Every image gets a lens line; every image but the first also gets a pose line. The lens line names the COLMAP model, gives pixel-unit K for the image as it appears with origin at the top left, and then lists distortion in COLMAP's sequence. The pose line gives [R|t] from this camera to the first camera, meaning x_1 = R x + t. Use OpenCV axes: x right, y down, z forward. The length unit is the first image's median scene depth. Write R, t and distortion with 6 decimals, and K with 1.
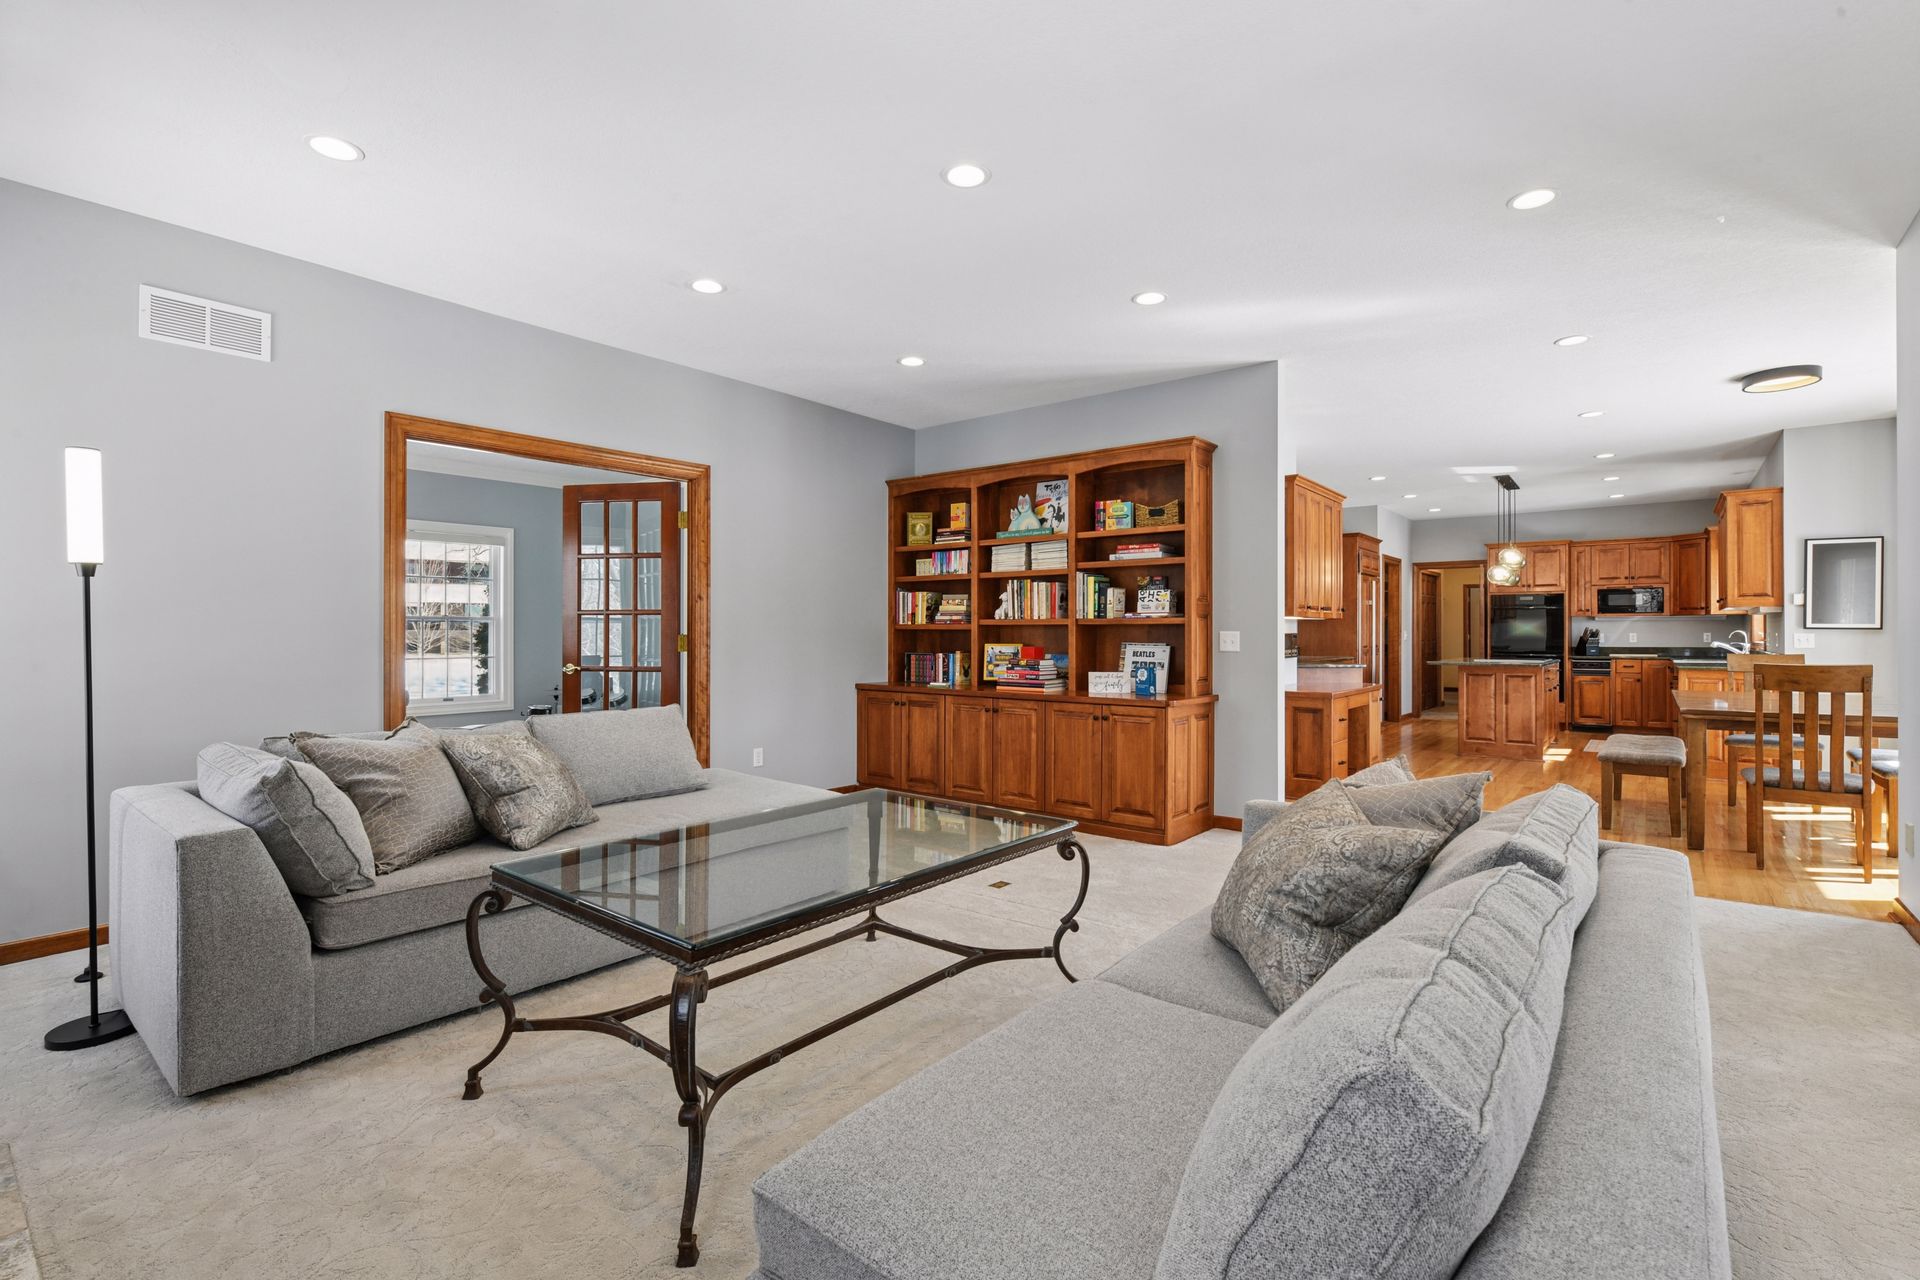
lens RADIAL K [[878.0, 0, 958.1], [0, 878.0, 632.8], [0, 0, 1]] dist [0.004742, -0.003566]
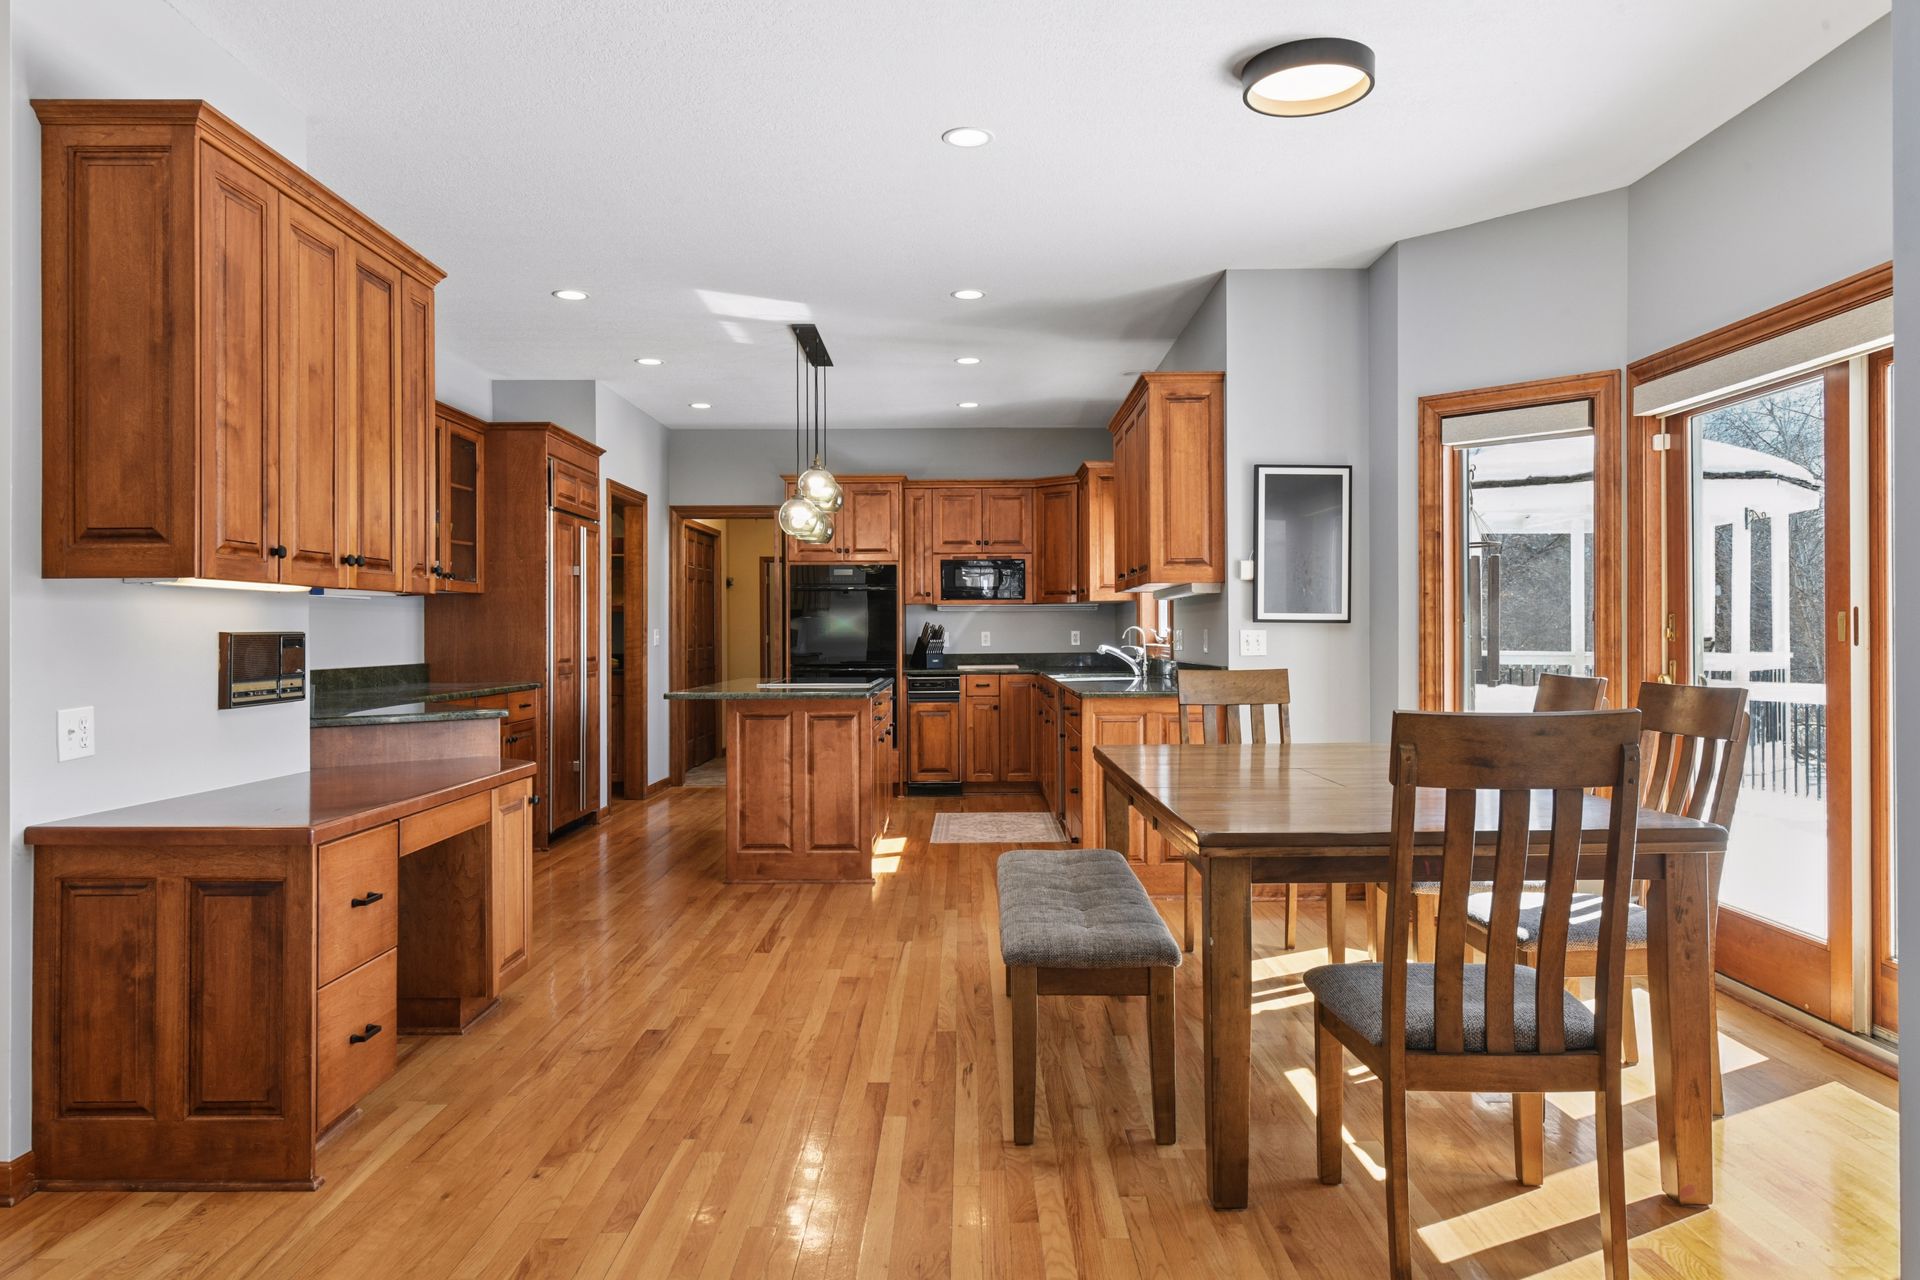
lens RADIAL K [[1281.5, 0, 962.1], [0, 1281.5, 629.6], [0, 0, 1]] dist [0.010520, 0.002781]
pose [[0.785468, -0.001661, 0.618900, 0.288621], [0.004005, 0.999989, -0.002399, 0.001779], [-0.618889, 0.004363, 0.785466, 0.448943]]
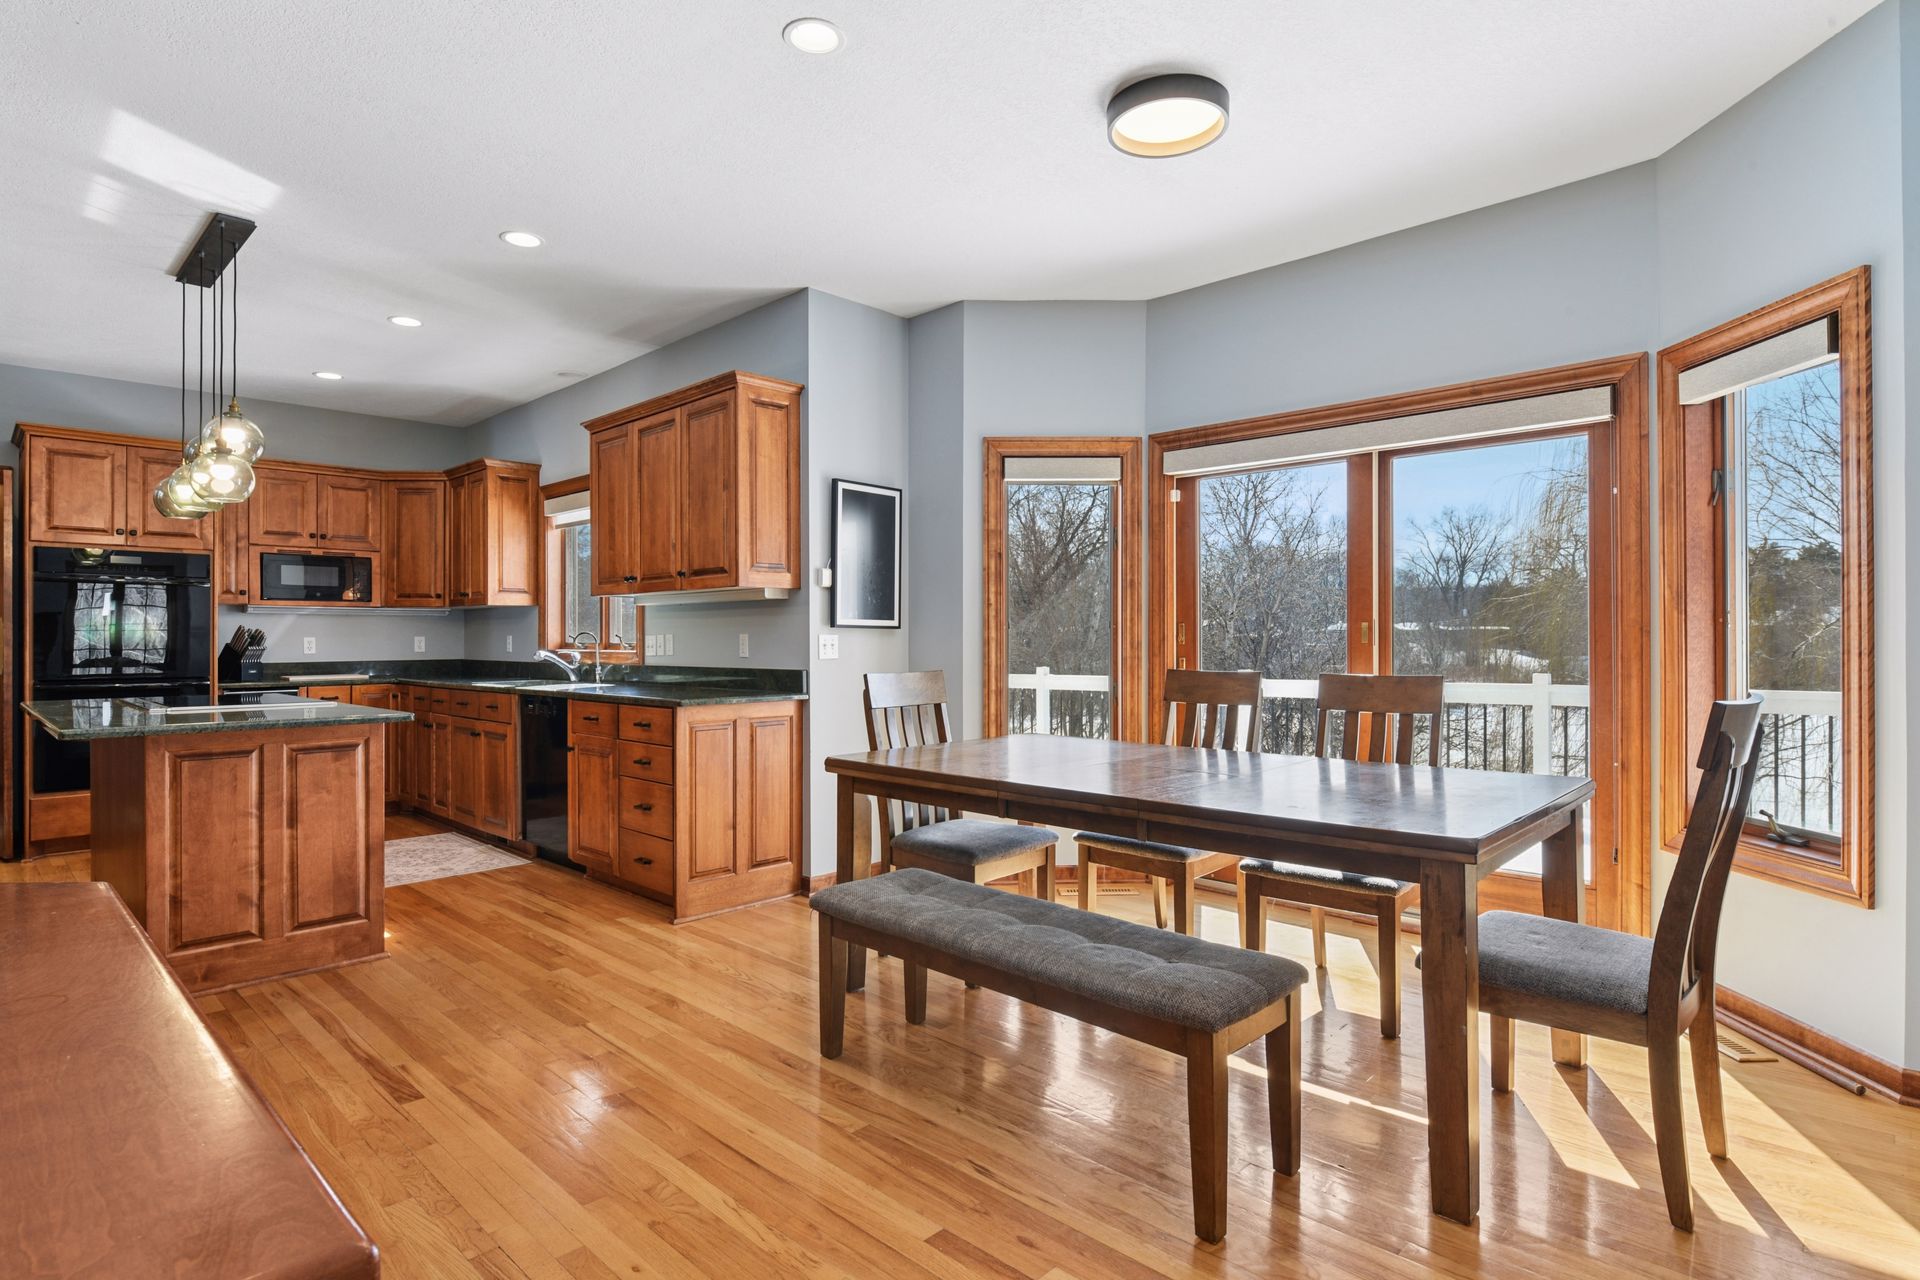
lens RADIAL K [[986.0, 0, 967.0], [0, 986.0, 636.4], [0, 0, 1]] dist [-0.002712, -0.000998]
pose [[0.092909, 0.001772, 0.995673, 0.288079], [0.002262, 0.999995, -0.001991, 0.003448], [-0.995672, 0.002437, 0.092905, 0.818748]]
